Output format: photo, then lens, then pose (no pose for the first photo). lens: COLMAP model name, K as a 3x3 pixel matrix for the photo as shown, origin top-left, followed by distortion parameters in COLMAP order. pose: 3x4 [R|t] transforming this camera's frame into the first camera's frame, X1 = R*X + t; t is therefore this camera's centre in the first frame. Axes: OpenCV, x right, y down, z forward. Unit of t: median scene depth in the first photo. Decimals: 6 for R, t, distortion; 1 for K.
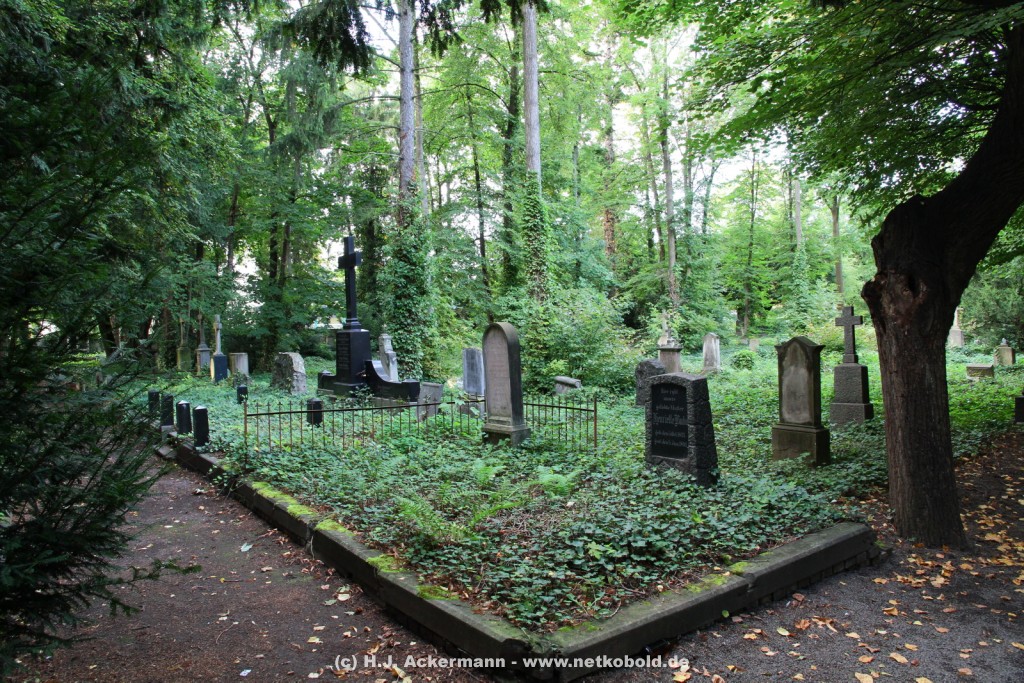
lens RADIAL K [[722.9, 0, 508.4], [0, 722.9, 340.5], [0, 0, 1]] dist [-0.080723, 0.054680]
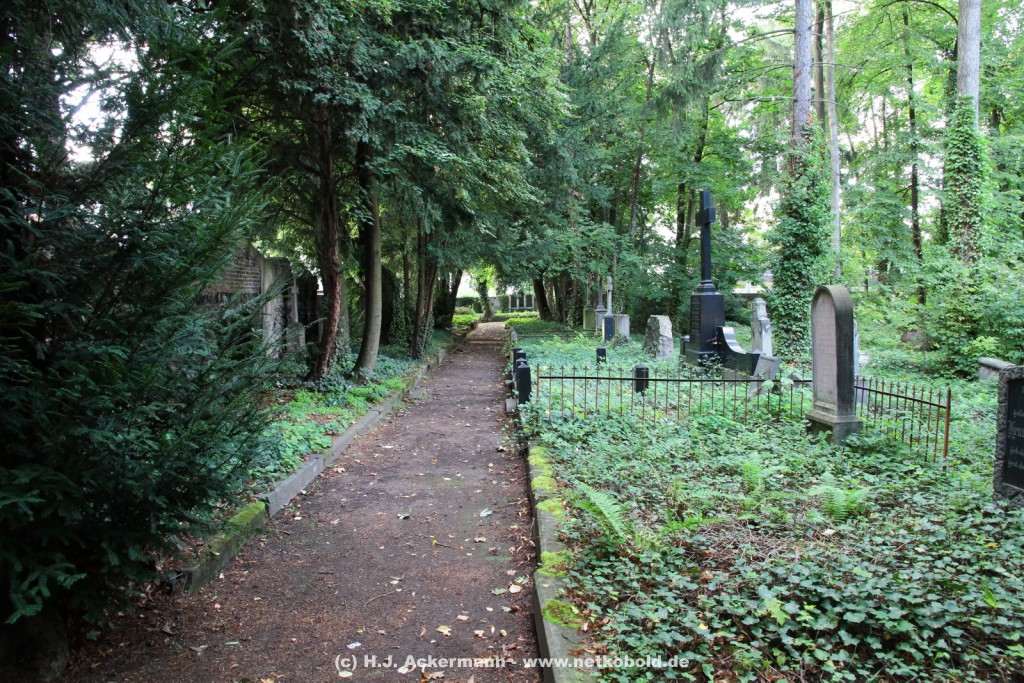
lens RADIAL K [[722.9, 0, 509.5], [0, 722.9, 342.3], [0, 0, 1]] dist [-0.080723, 0.054680]
pose [[0.825175, 0.052764, -0.562408, 0.071775], [-0.023394, 0.997966, 0.059304, -0.000233], [0.564393, -0.035779, 0.824731, 0.077064]]
